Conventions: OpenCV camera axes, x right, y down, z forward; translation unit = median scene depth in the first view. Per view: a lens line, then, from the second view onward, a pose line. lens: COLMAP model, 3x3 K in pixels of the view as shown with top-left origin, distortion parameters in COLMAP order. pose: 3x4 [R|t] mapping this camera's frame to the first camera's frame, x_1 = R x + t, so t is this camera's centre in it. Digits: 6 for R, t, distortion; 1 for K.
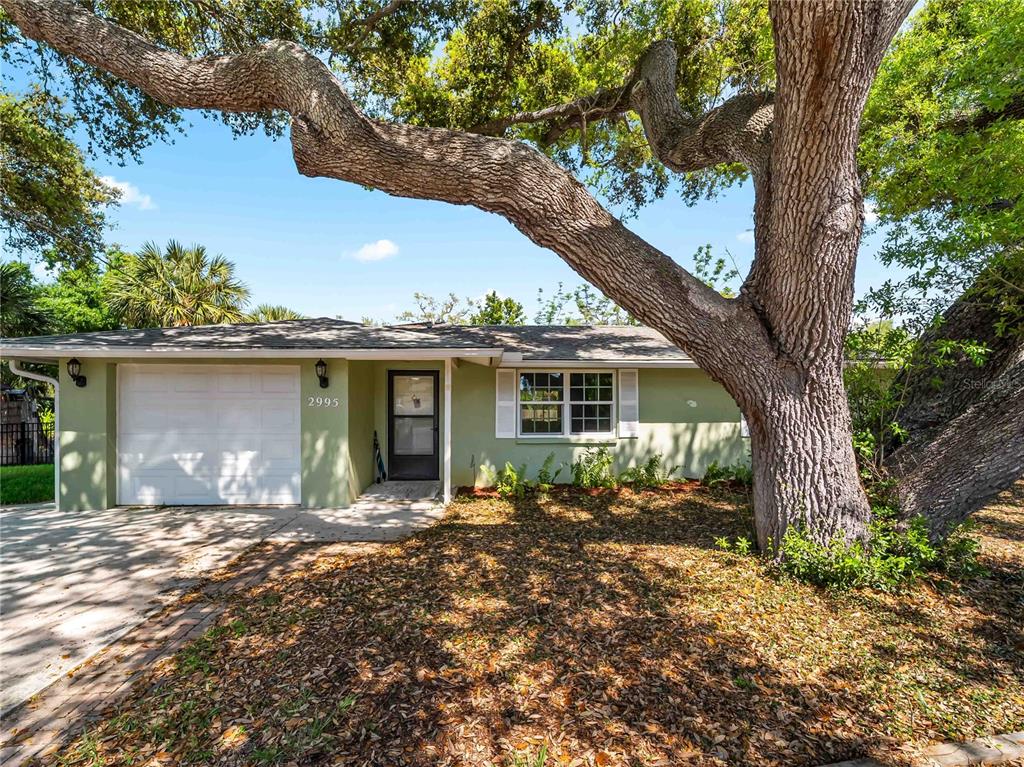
lens RADIAL K [[471.9, 0, 513.7], [0, 471.9, 410.3], [0, 0, 1]] dist [0.001720, -0.003548]
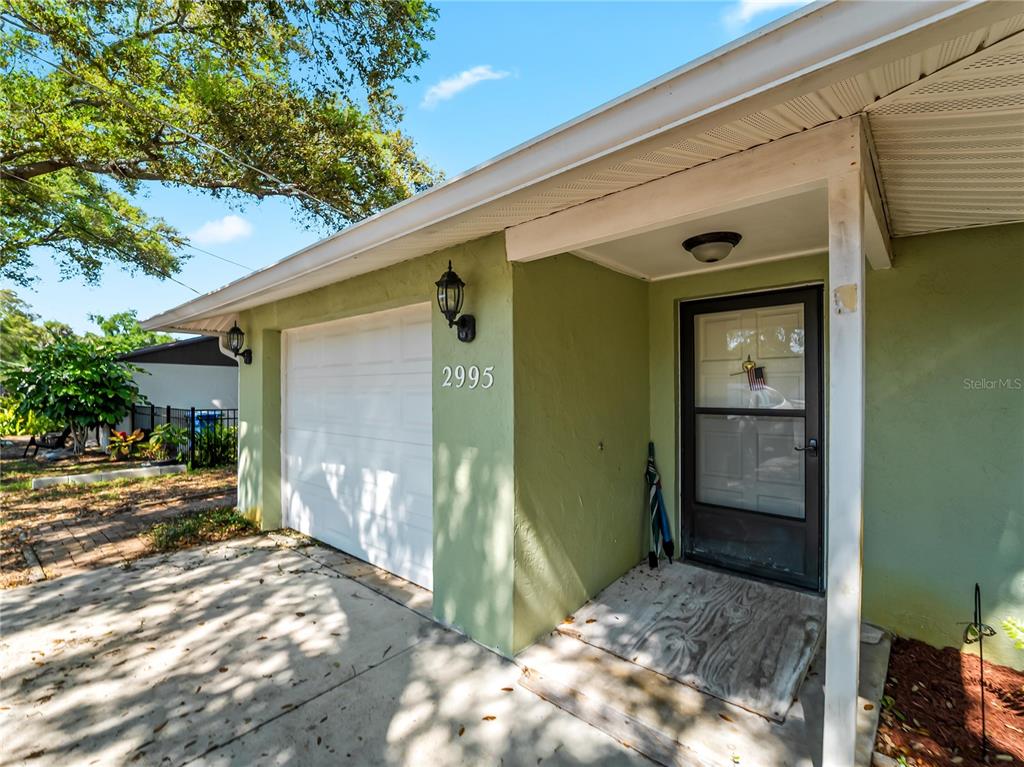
lens RADIAL K [[471.9, 0, 511.8], [0, 471.9, 386.5], [0, 0, 1]] dist [0.001720, -0.003548]
pose [[0.703747, -0.006739, -0.710419, -0.068964], [-0.002579, 0.999924, -0.012040, -0.002534], [0.710446, 0.010306, 0.703676, 0.582495]]
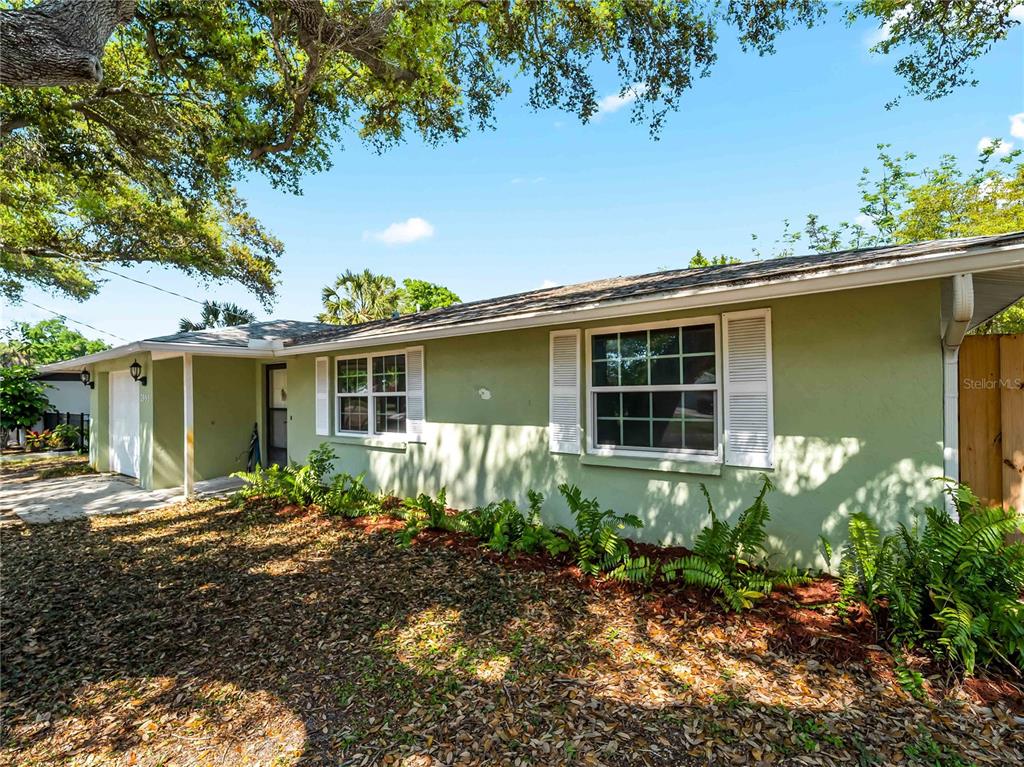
lens RADIAL K [[471.9, 0, 504.9], [0, 471.9, 389.5], [0, 0, 1]] dist [0.001720, -0.003548]
pose [[0.754590, -0.015569, -0.656012, 0.824632], [0.009560, 0.999873, -0.012733, -0.011663], [0.656127, 0.003337, 0.754643, 0.552514]]
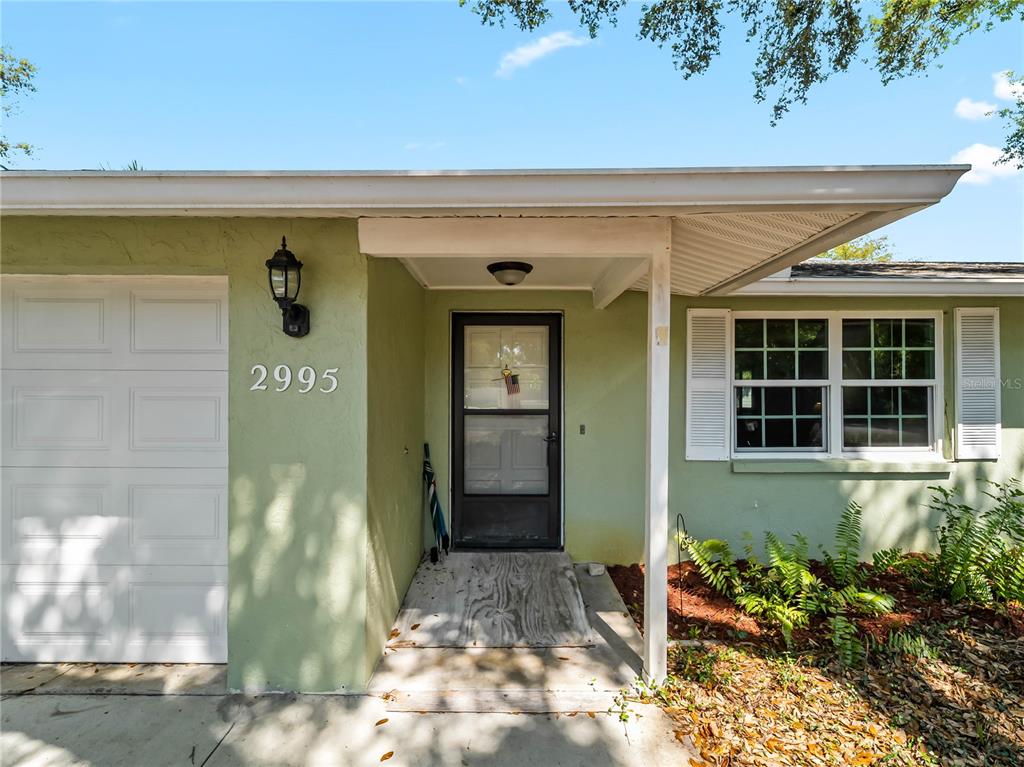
lens RADIAL K [[471.9, 0, 511.7], [0, 471.9, 385.7], [0, 0, 1]] dist [0.001720, -0.003548]
pose [[0.998682, 0.001528, -0.051301, -0.181985], [-0.002032, 0.999950, -0.009770, -0.008236], [0.051283, 0.009862, 0.998635, 0.530618]]
